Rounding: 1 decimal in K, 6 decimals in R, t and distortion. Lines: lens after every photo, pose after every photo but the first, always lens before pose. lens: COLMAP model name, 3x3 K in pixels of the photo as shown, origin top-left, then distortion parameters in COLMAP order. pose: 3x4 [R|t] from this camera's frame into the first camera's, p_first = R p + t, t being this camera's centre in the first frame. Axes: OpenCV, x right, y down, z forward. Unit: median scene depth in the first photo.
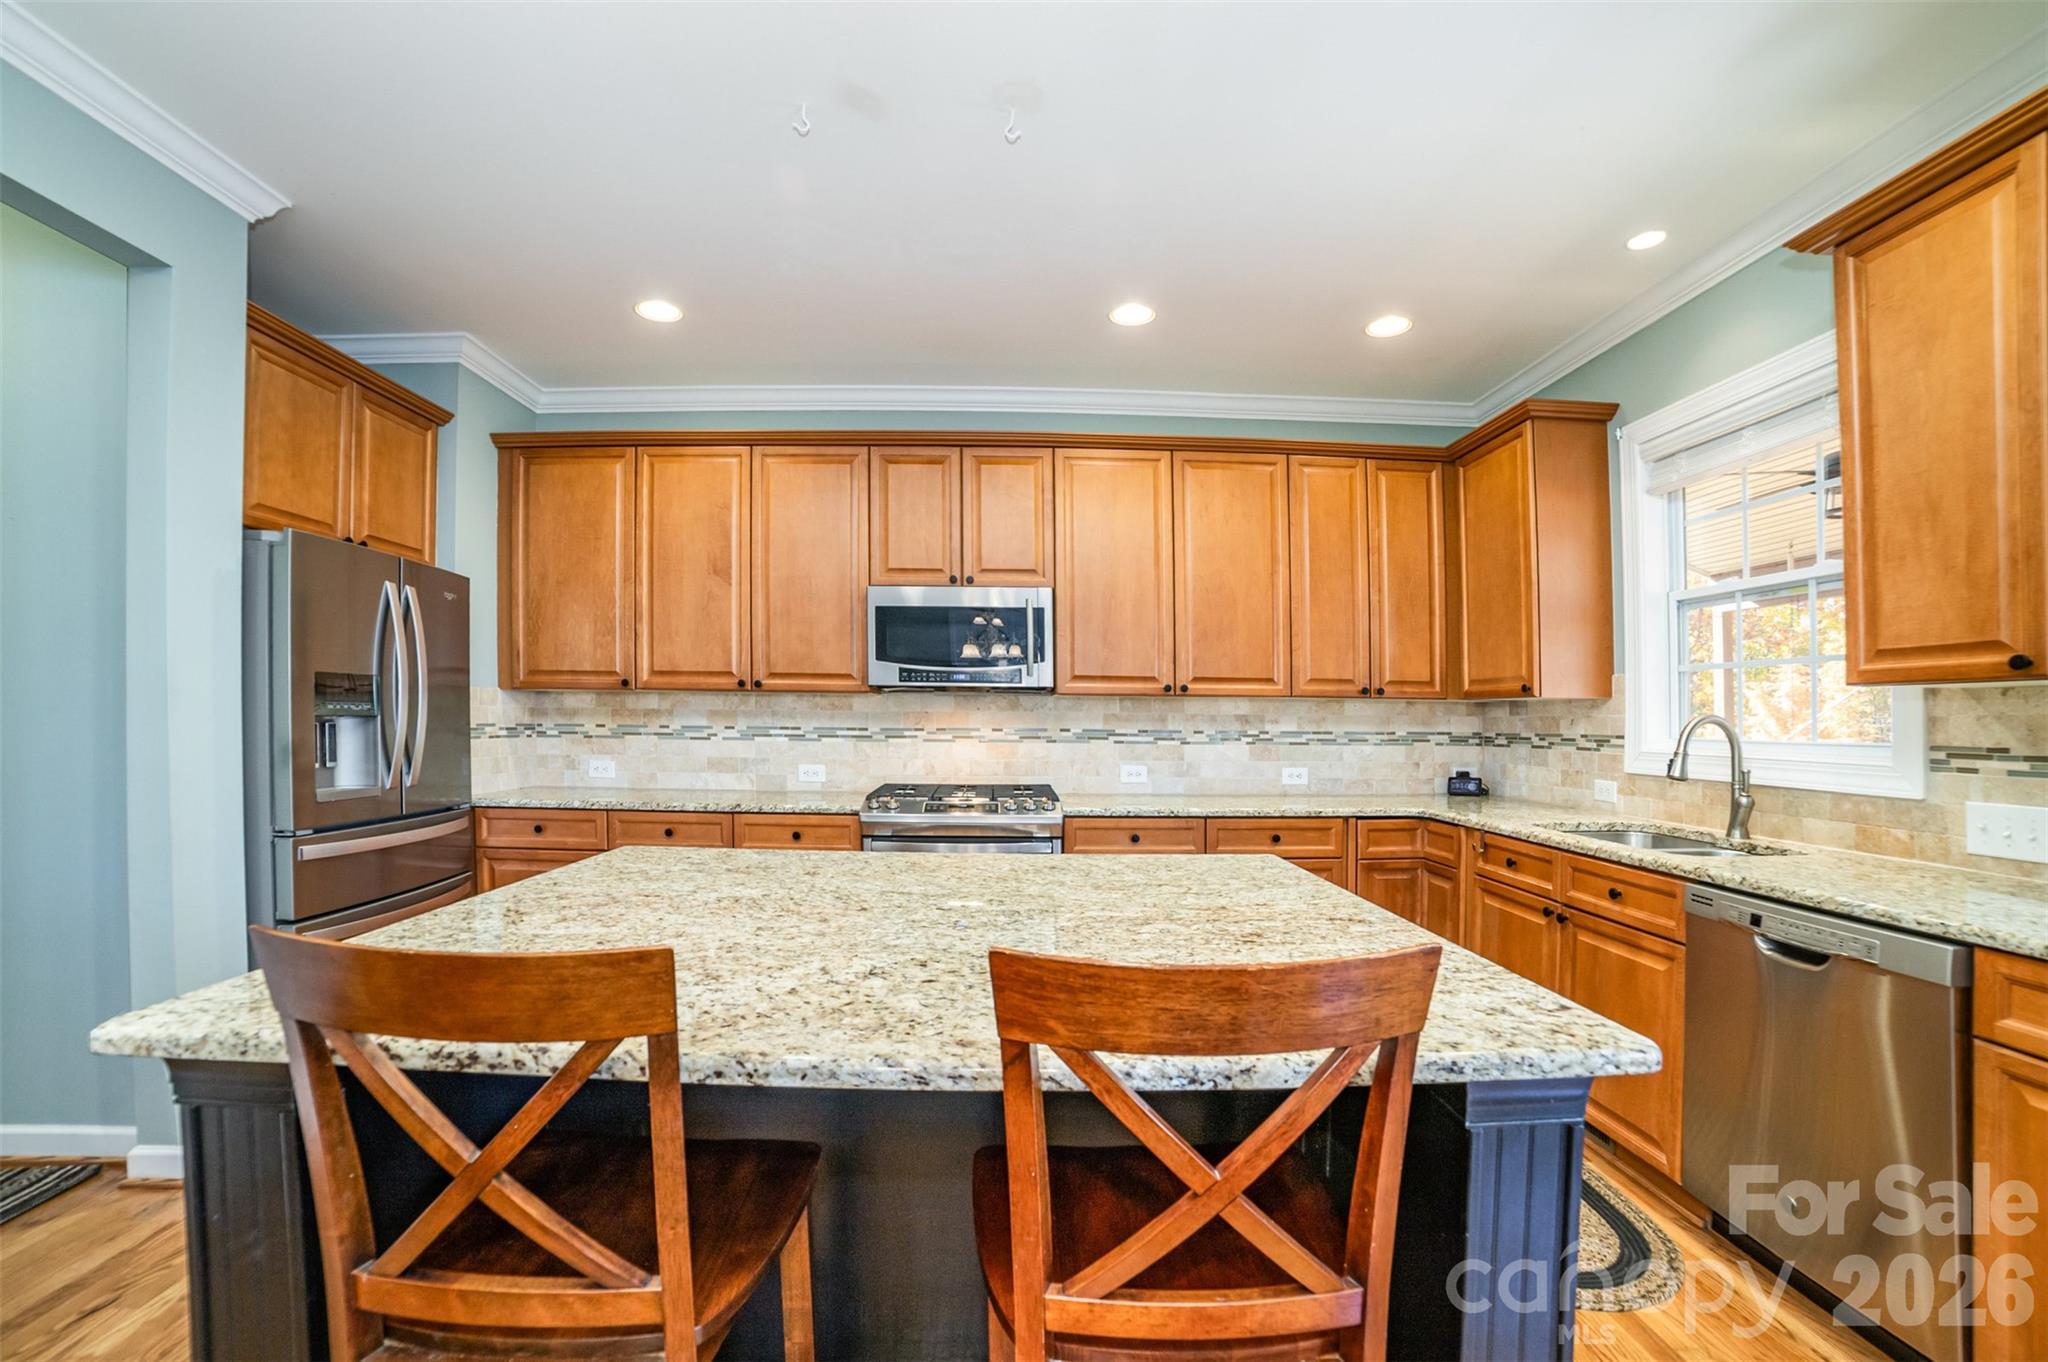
lens RADIAL K [[900.2, 0, 1028.9], [0, 900.2, 710.3], [0, 0, 1]] dist [-0.000606, 0.000053]
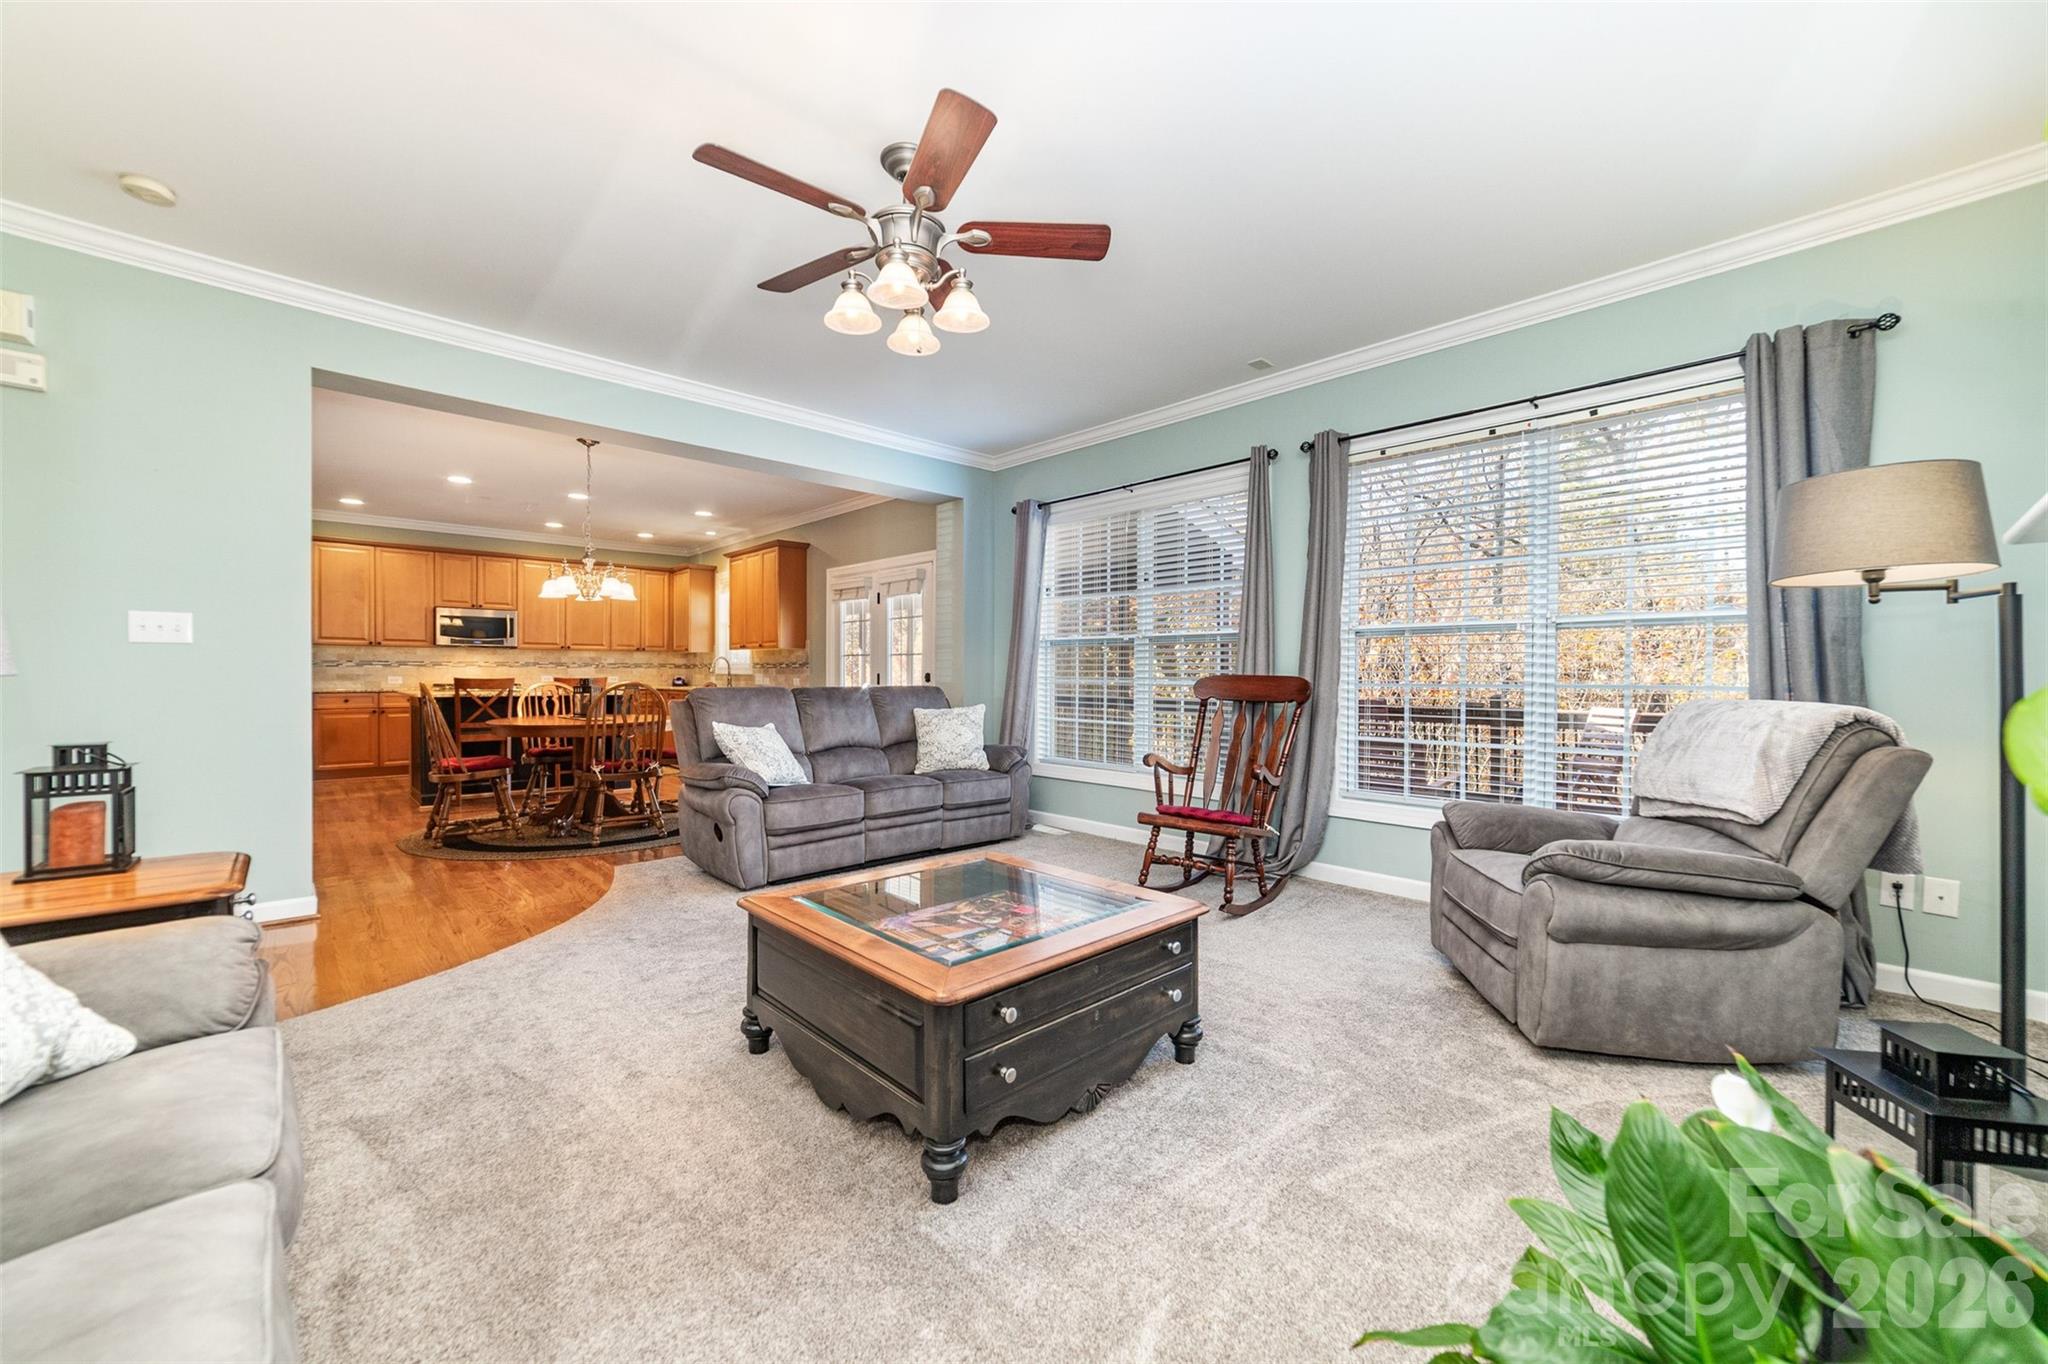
lens RADIAL K [[794.0, 0, 1026.3], [0, 794.0, 661.6], [0, 0, 1]] dist [-0.000190, -0.000003]
pose [[0.750125, 0.002116, 0.661292, -0.425311], [-0.001964, 0.999998, -0.000972, 0.021491], [-0.661293, -0.000570, 0.750128, -1.936414]]
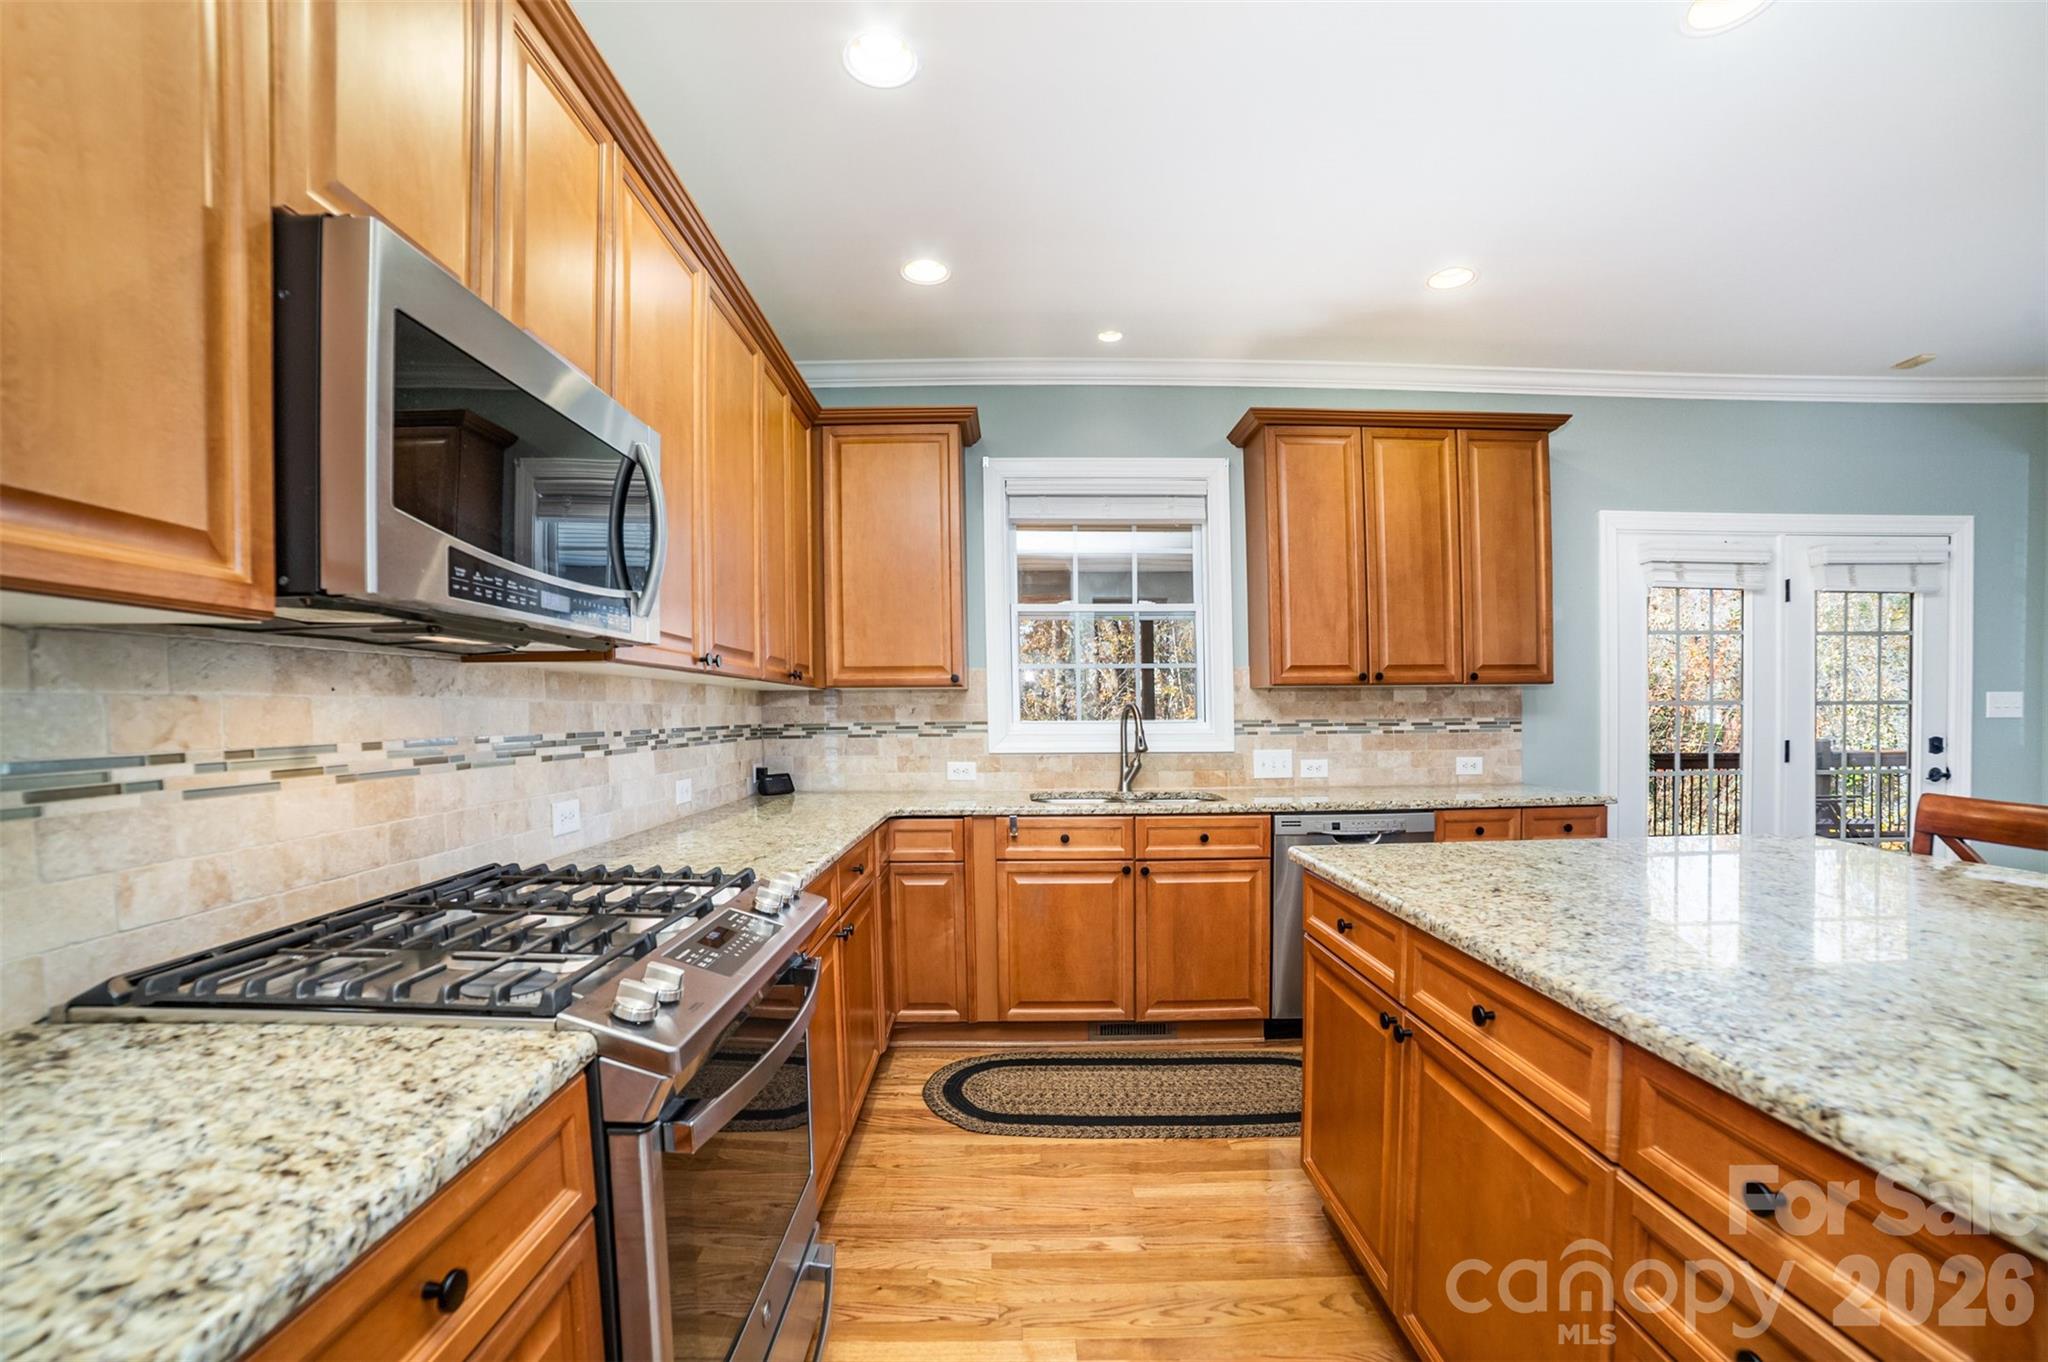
lens RADIAL K [[900.2, 0, 1028.9], [0, 900.2, 710.3], [0, 0, 1]] dist [-0.000606, 0.000053]
pose [[0.020037, -0.006397, 0.999779, -0.441878], [-0.001231, 0.999979, 0.006423, 0.005082], [-0.999798, -0.001360, 0.020028, 0.800467]]
